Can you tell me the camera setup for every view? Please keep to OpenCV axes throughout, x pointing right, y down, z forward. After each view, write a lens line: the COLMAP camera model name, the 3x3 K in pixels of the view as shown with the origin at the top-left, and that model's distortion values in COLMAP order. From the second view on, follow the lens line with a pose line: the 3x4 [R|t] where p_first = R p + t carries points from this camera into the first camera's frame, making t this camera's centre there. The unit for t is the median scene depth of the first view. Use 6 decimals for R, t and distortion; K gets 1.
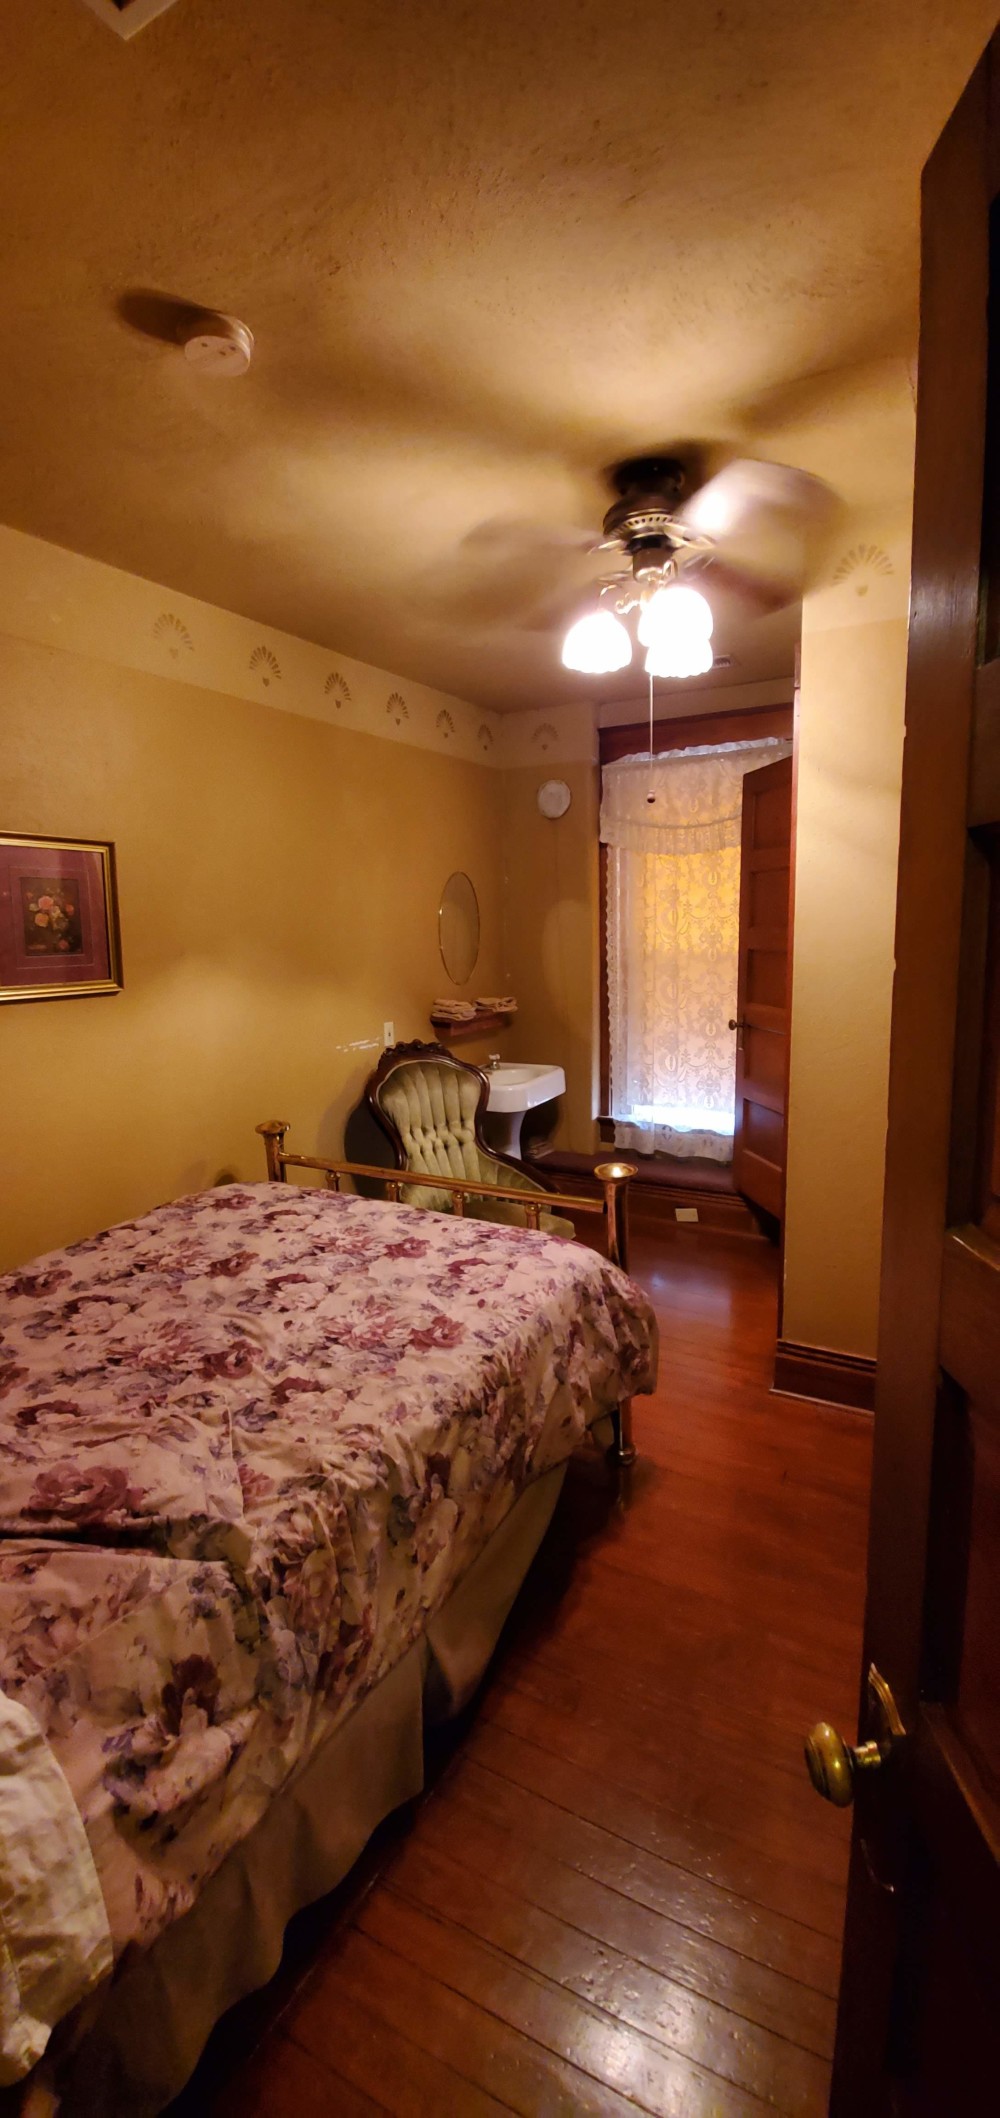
lens RADIAL K [[865.8, 0, 499.3], [0, 865.8, 1053.4], [0, 0, 1]] dist [0.000304, 0.000009]
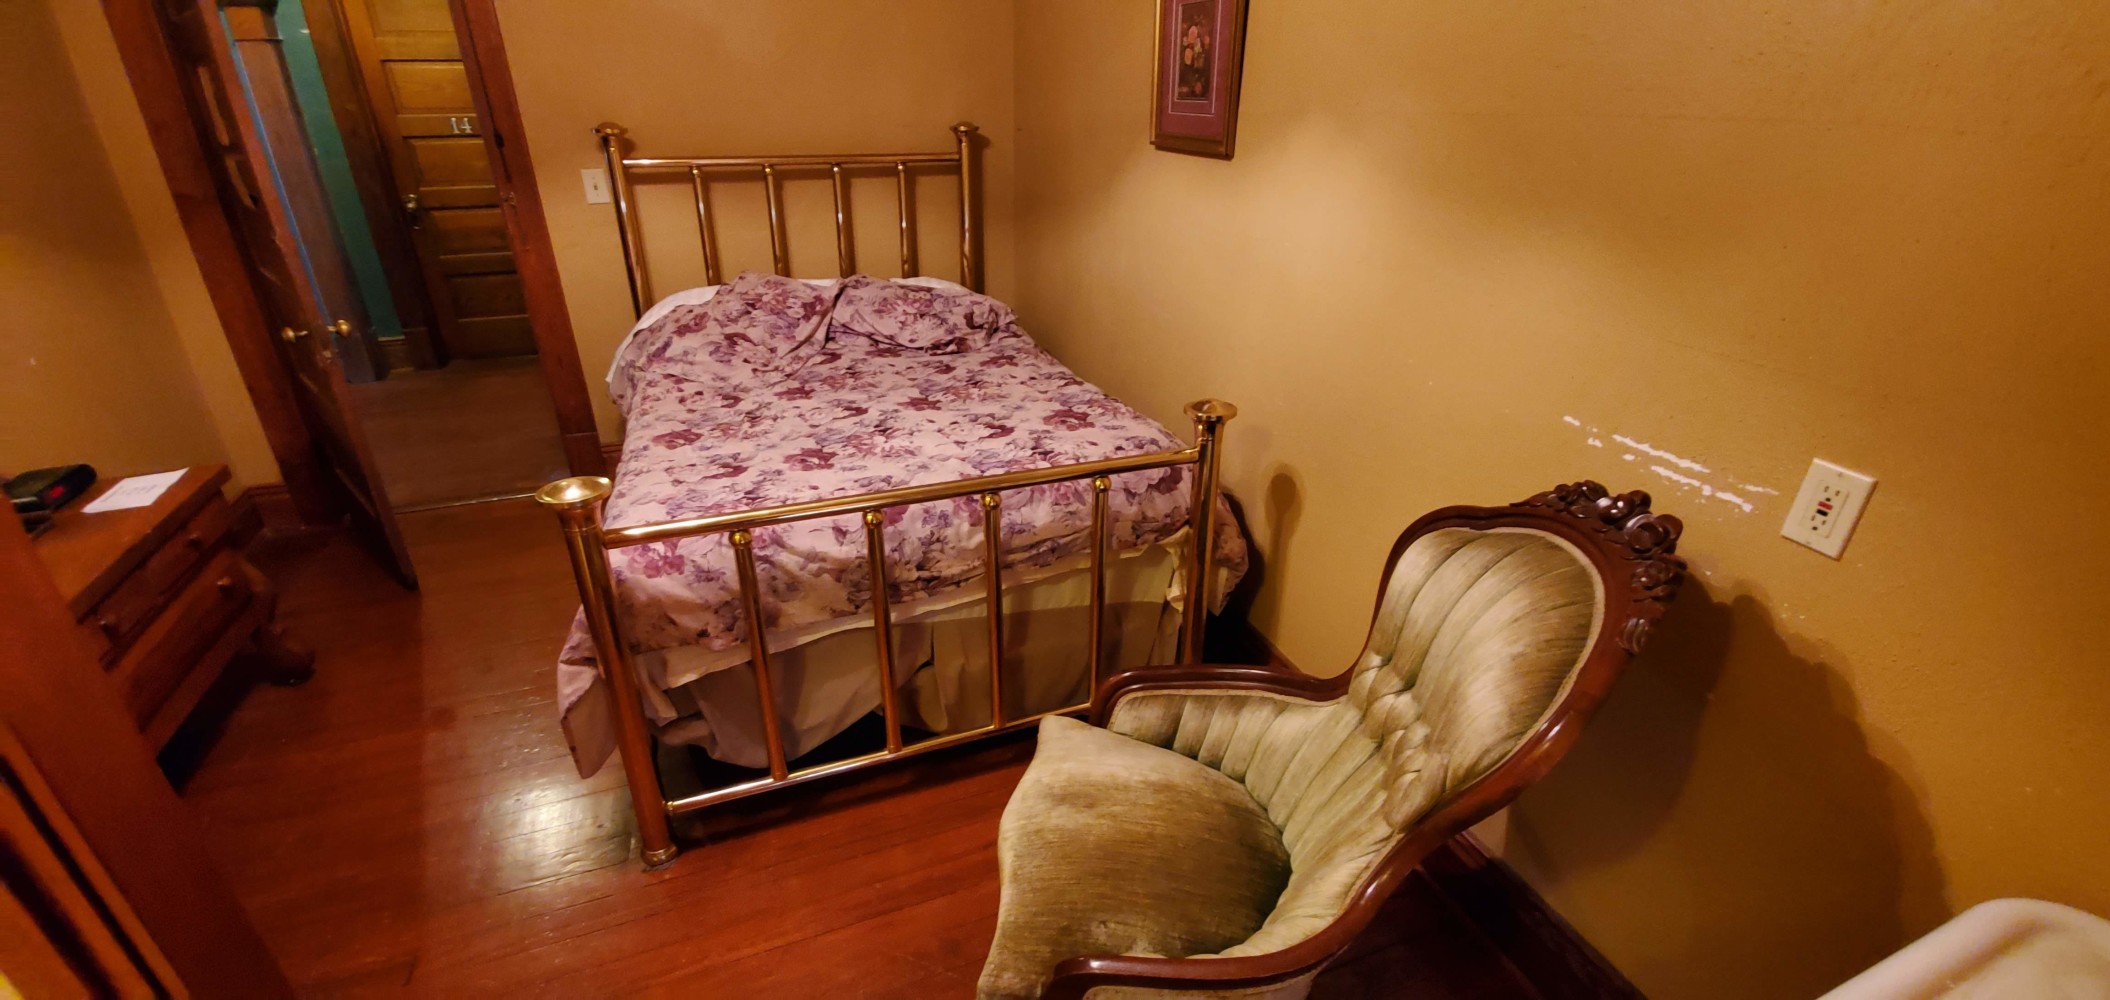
lens RADIAL K [[862.5, 0, 1053.6], [0, 862.5, 501.3], [0, 0, 1]] dist [0.000304, 0.000009]
pose [[-0.647857, 0.339074, -0.682136, 0.329045], [-0.109645, 0.844640, 0.523986, -0.216537], [0.753830, 0.414260, -0.510029, 1.533802]]
